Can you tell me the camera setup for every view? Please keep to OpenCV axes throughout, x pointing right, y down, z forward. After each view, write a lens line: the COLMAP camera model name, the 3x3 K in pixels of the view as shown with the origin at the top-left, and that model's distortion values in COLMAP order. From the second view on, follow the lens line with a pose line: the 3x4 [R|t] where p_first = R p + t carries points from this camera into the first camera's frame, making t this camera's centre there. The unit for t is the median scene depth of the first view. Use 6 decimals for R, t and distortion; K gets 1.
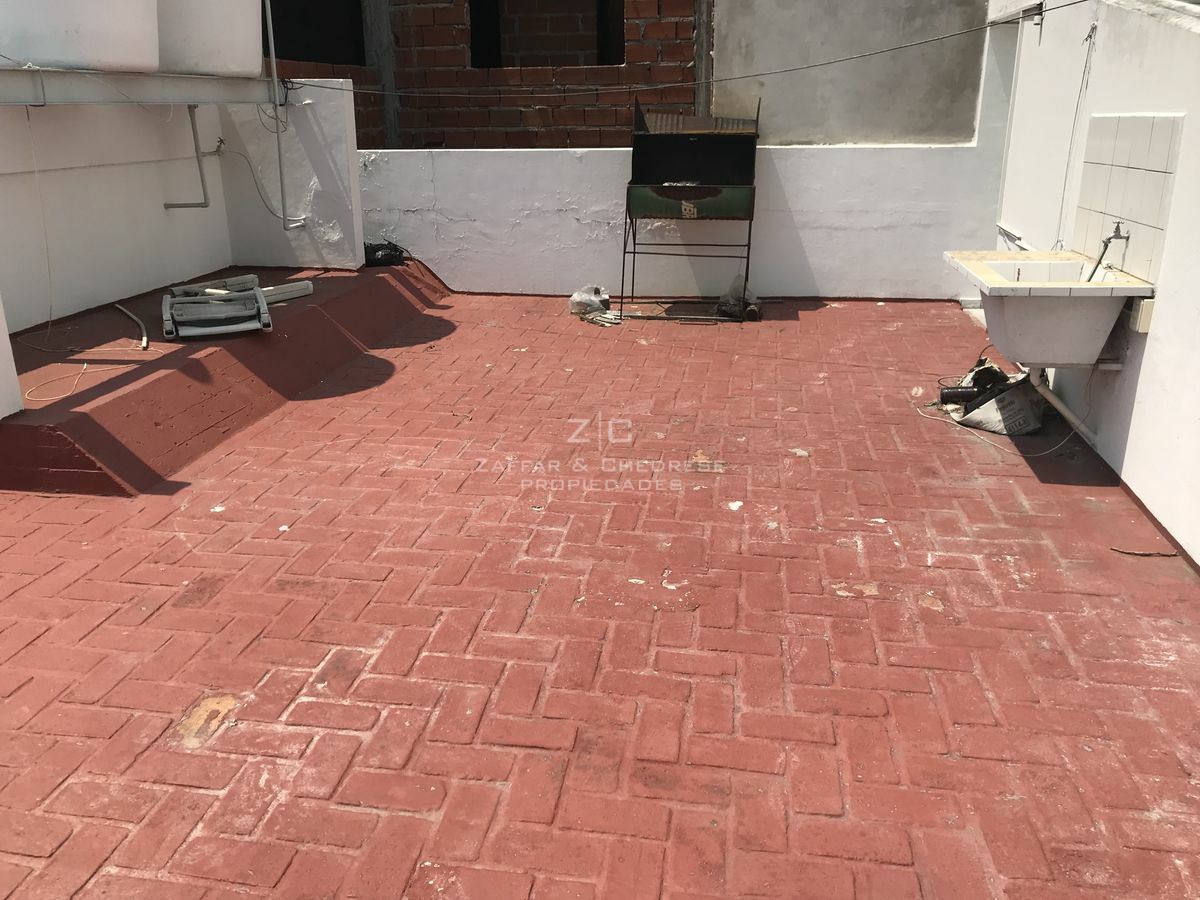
lens RADIAL K [[978.9, 0, 600.0], [0, 978.9, 450.0], [0, 0, 1]] dist [0.005213, -0.004876]
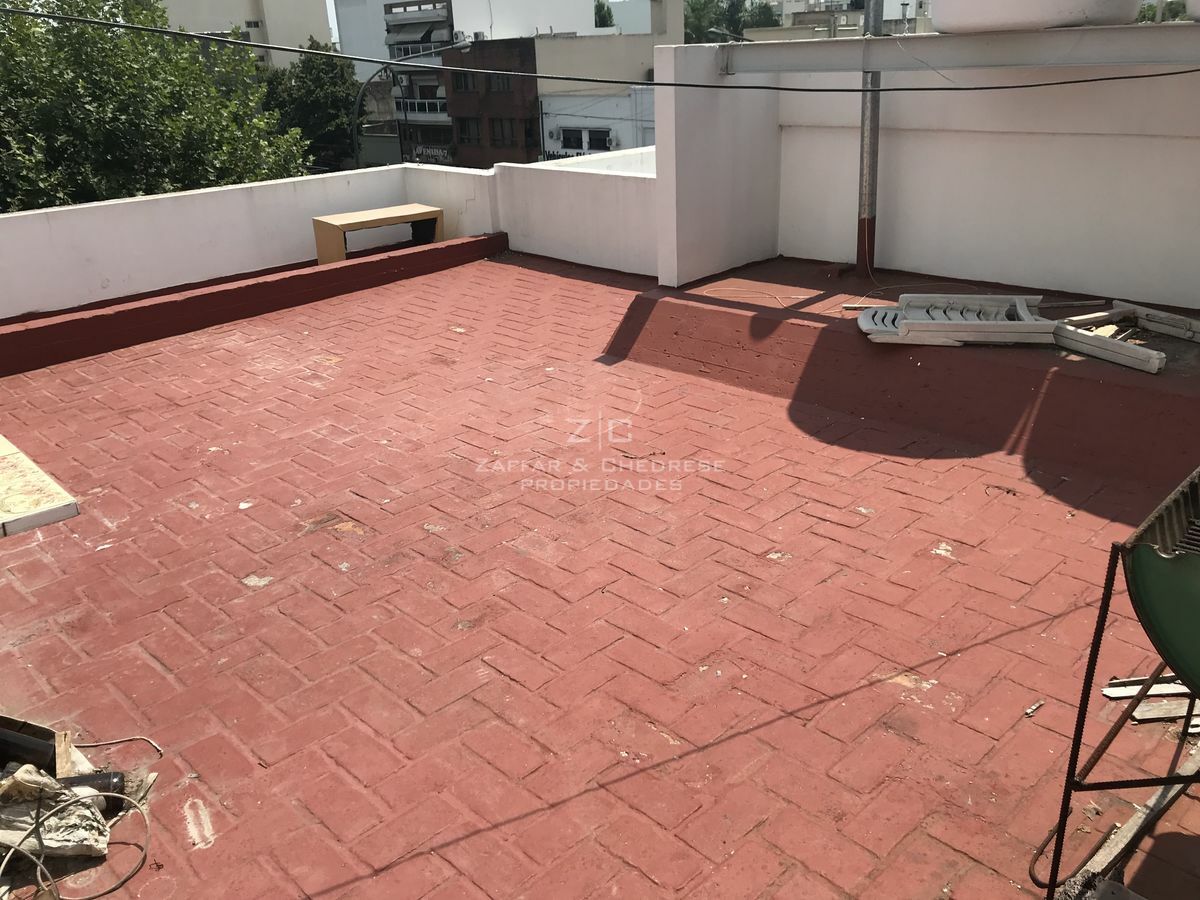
lens RADIAL K [[978.9, 0, 600.0], [0, 978.9, 450.0], [0, 0, 1]] dist [0.005213, -0.004876]
pose [[-0.595519, 0.338667, -0.728465, 0.666755], [-0.220125, 0.803296, 0.553408, -0.665382], [0.772594, 0.489918, -0.403829, 1.713544]]
